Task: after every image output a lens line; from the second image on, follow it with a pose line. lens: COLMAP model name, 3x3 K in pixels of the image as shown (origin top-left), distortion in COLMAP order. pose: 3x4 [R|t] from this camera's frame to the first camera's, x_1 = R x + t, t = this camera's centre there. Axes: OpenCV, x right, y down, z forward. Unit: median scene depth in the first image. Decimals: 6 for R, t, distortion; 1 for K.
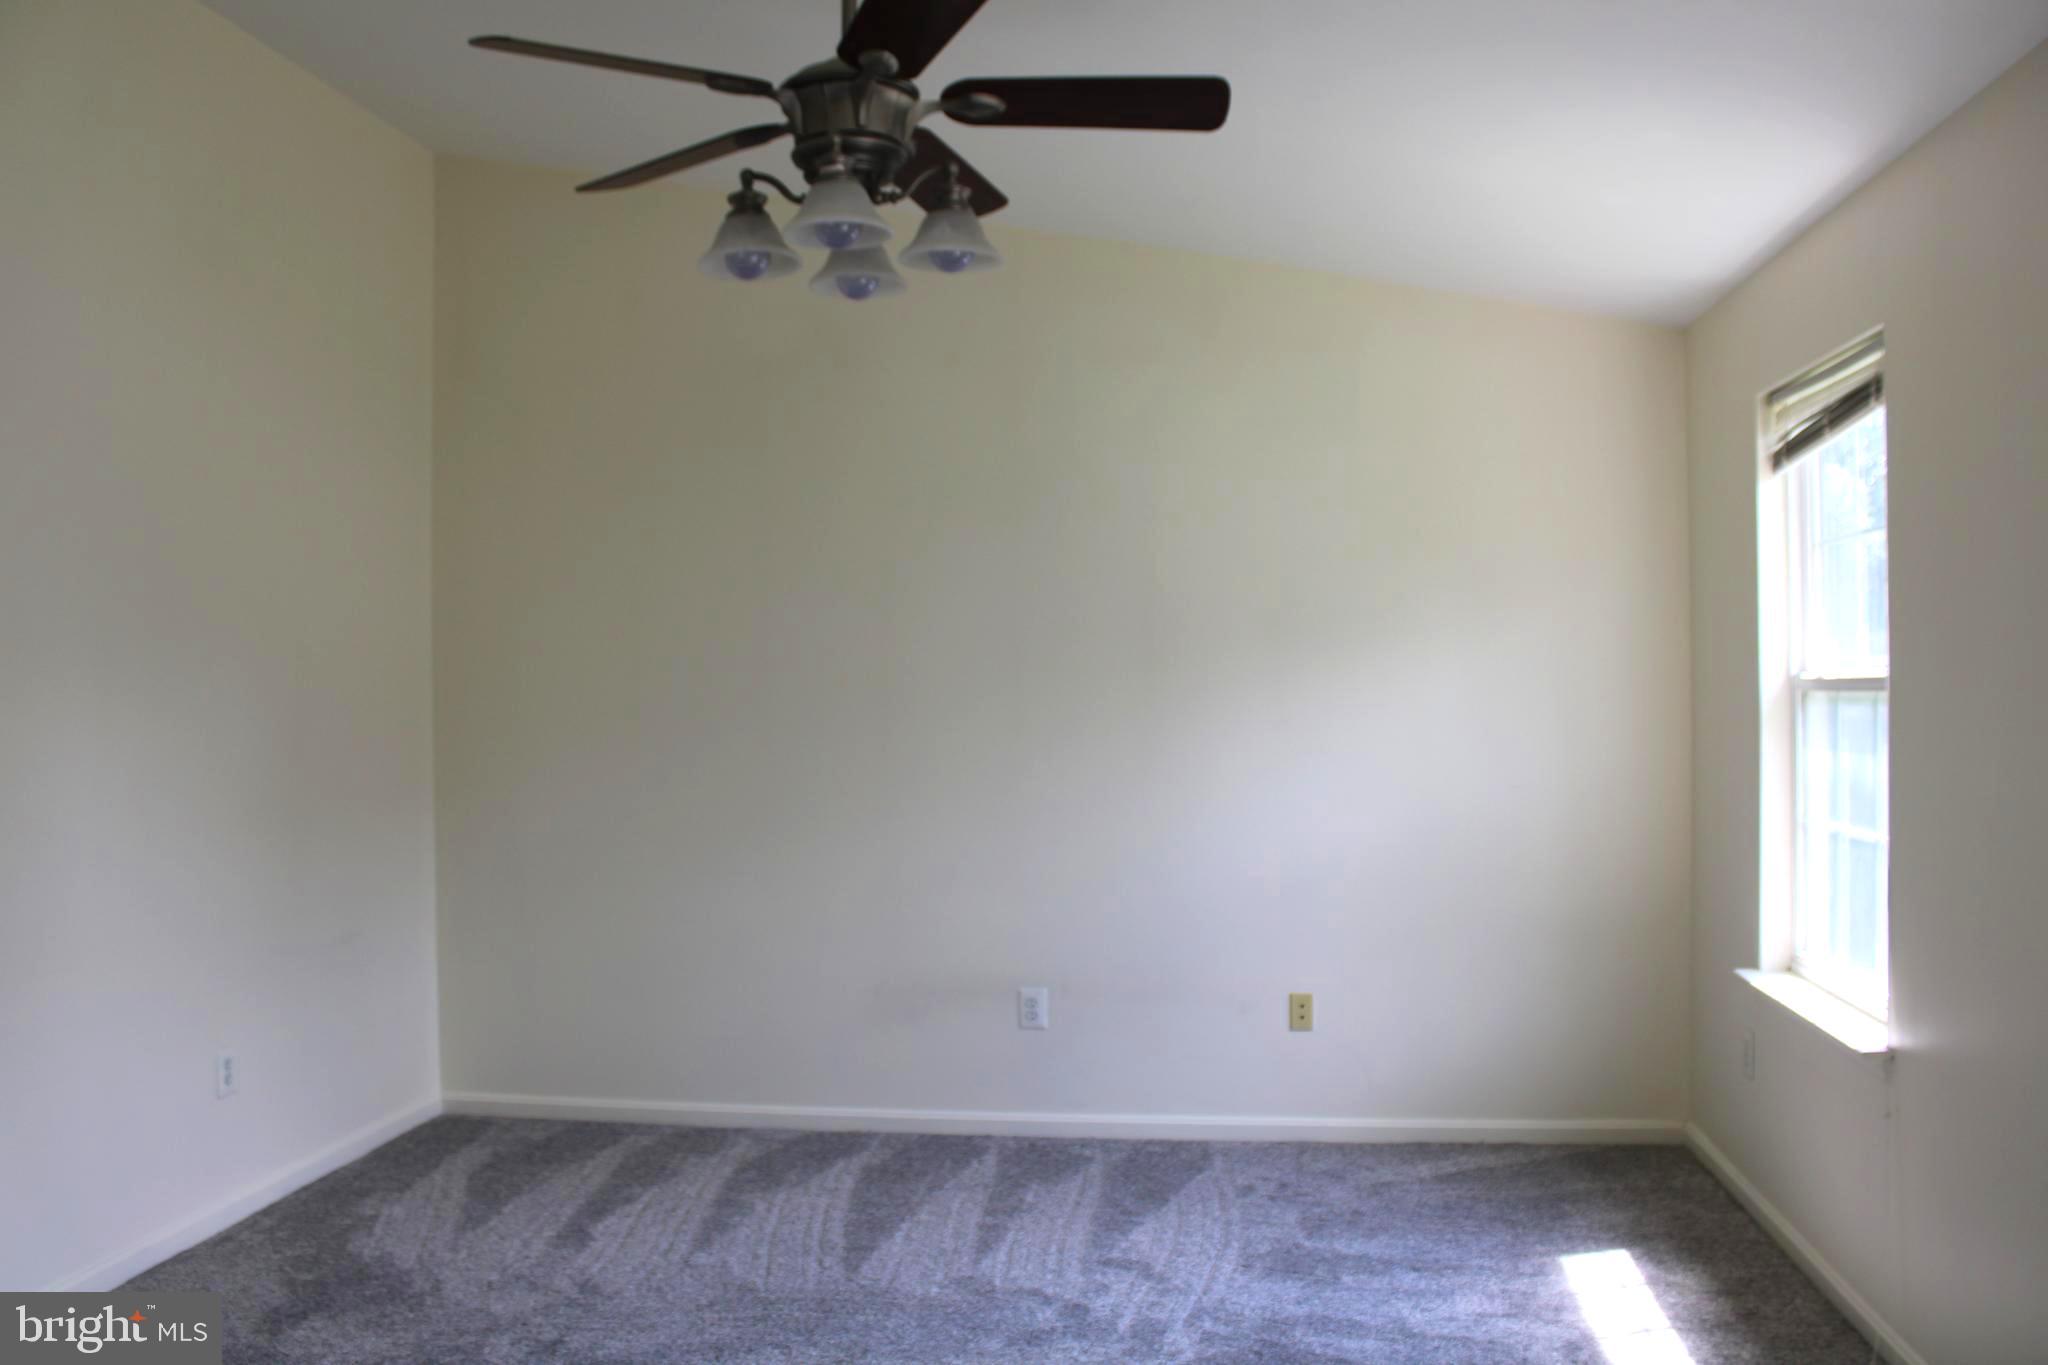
lens RADIAL K [[1733.0, 0, 1010.6], [0, 1733.0, 688.5], [0, 0, 1]] dist [-0.158899, 0.141327]
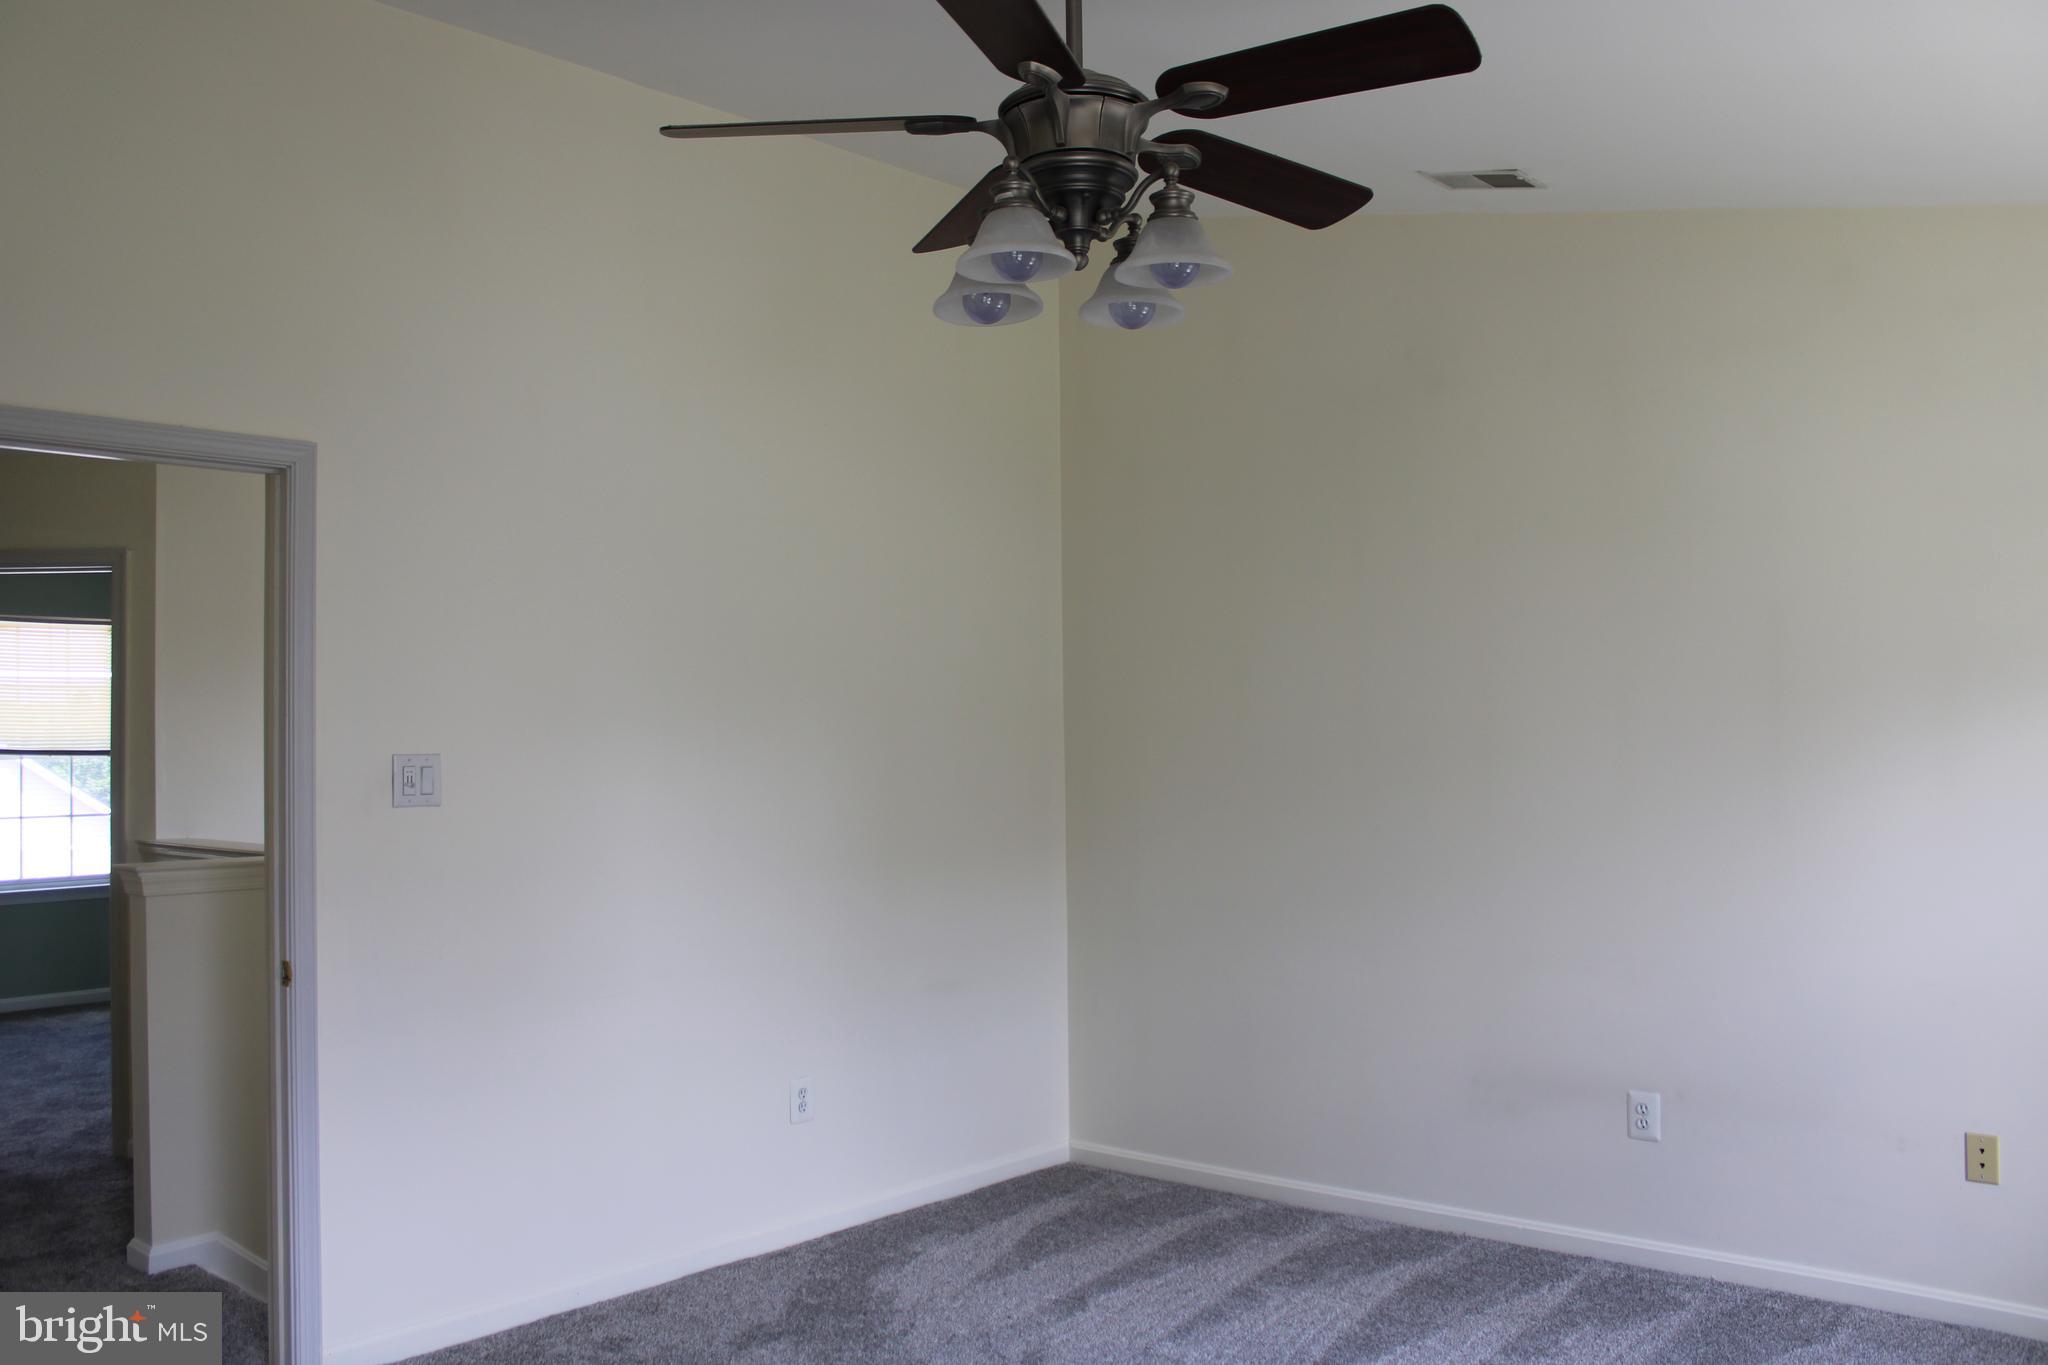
lens RADIAL K [[1733.0, 0, 1011.0], [0, 1733.0, 677.6], [0, 0, 1]] dist [-0.158899, 0.141327]
pose [[0.837280, -0.018795, -0.546451, 0.225382], [0.002341, 0.999523, -0.030791, -0.007869], [0.546769, 0.024502, 0.836925, 0.127761]]
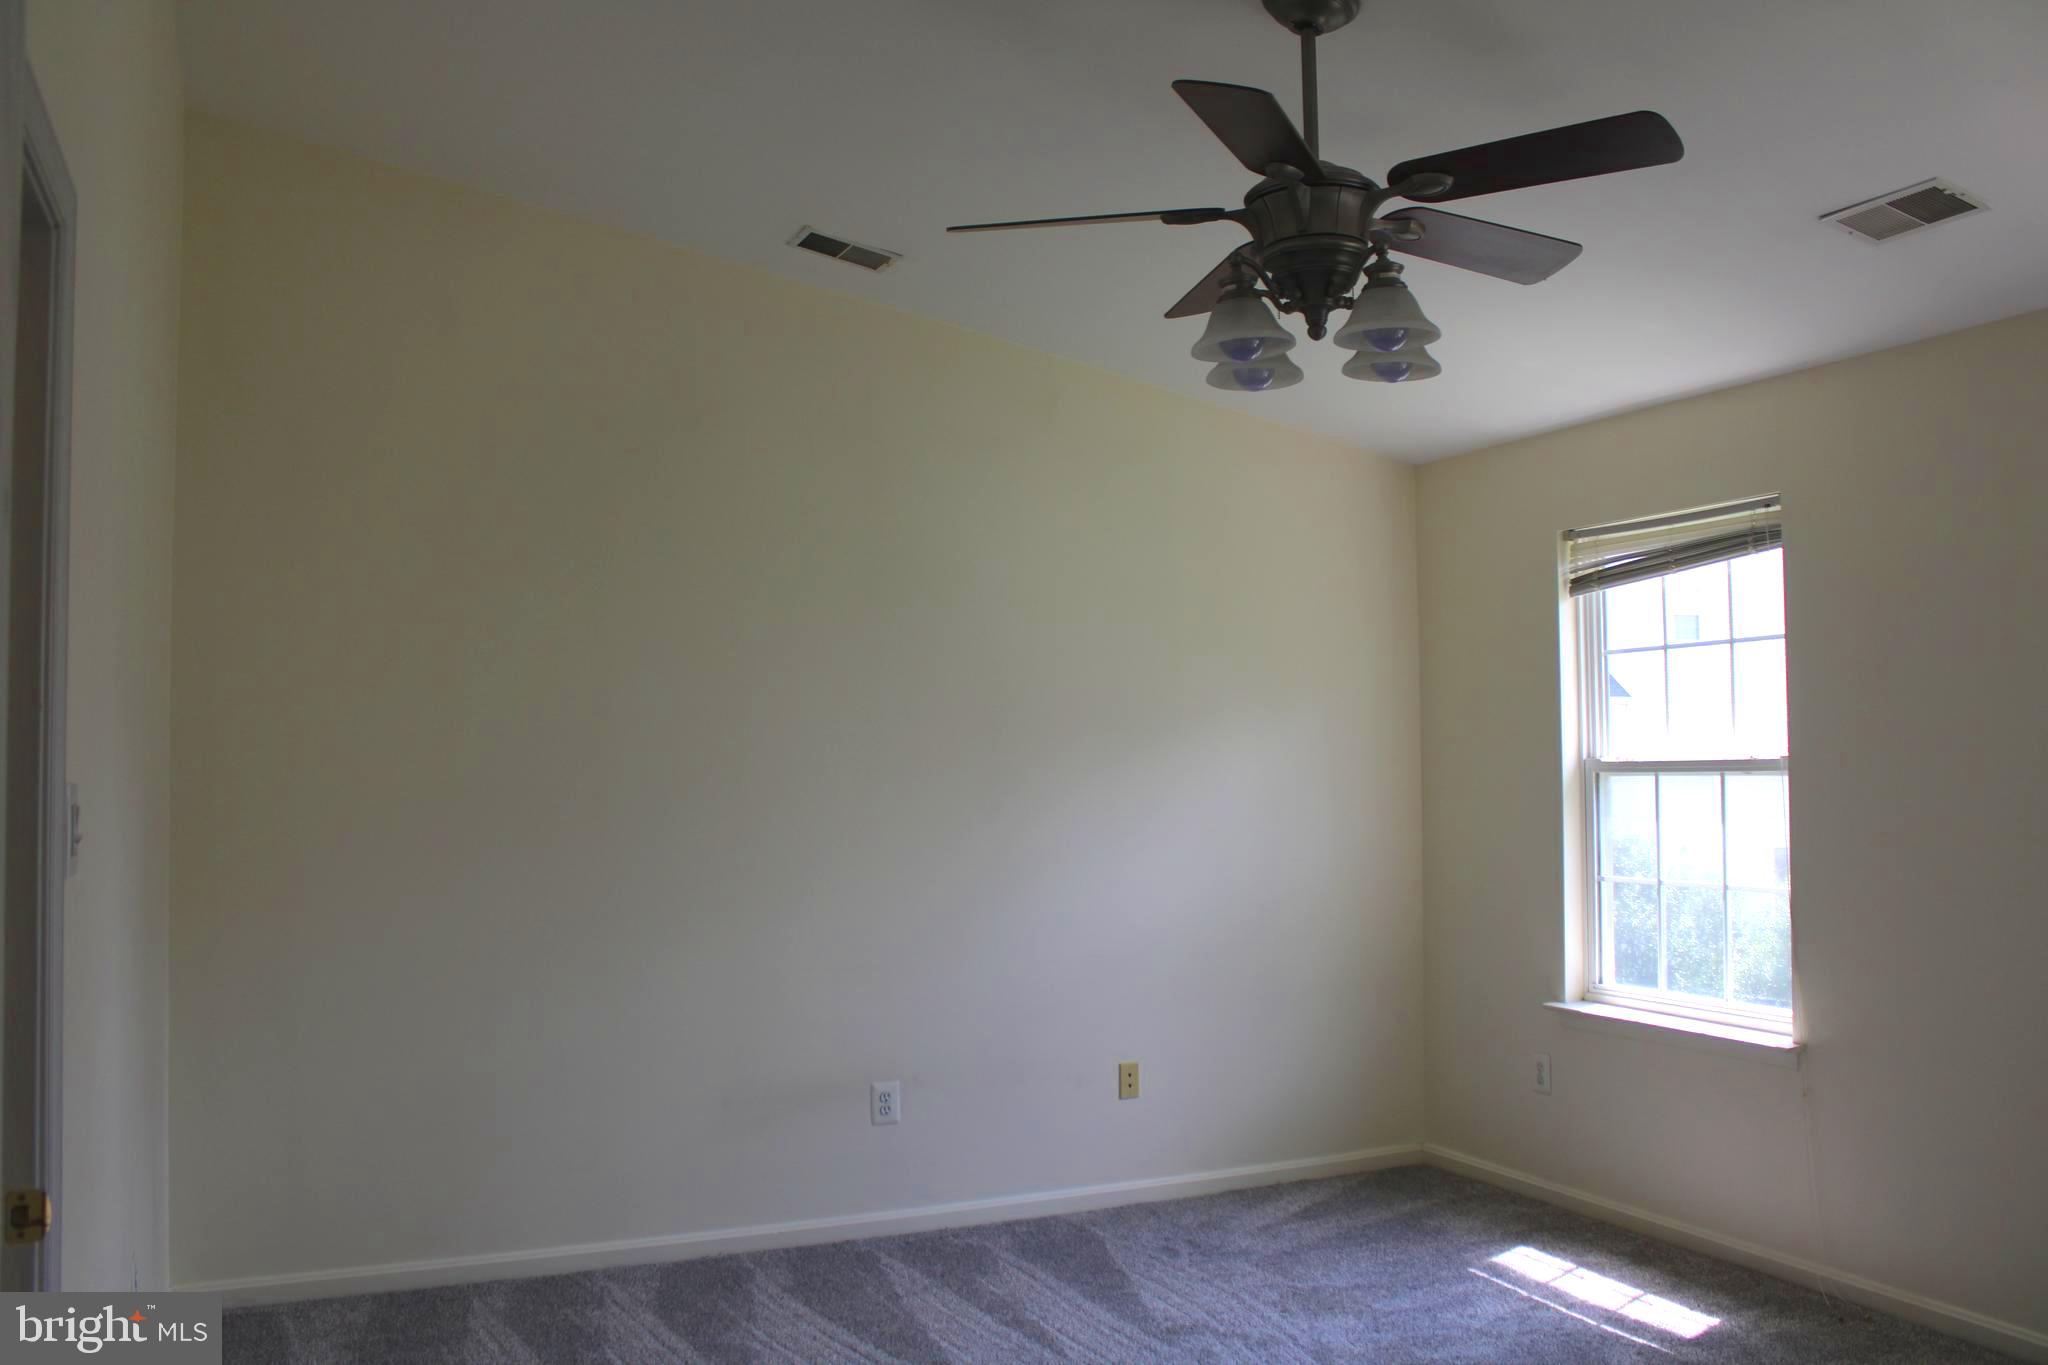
lens RADIAL K [[1733.0, 0, 1013.0], [0, 1733.0, 663.3], [0, 0, 1]] dist [-0.158899, 0.141327]
pose [[0.853430, 0.028329, 0.520436, -0.466114], [0.006835, 0.997828, -0.065523, 0.001450], [-0.521162, 0.059477, 0.851383, 0.129200]]
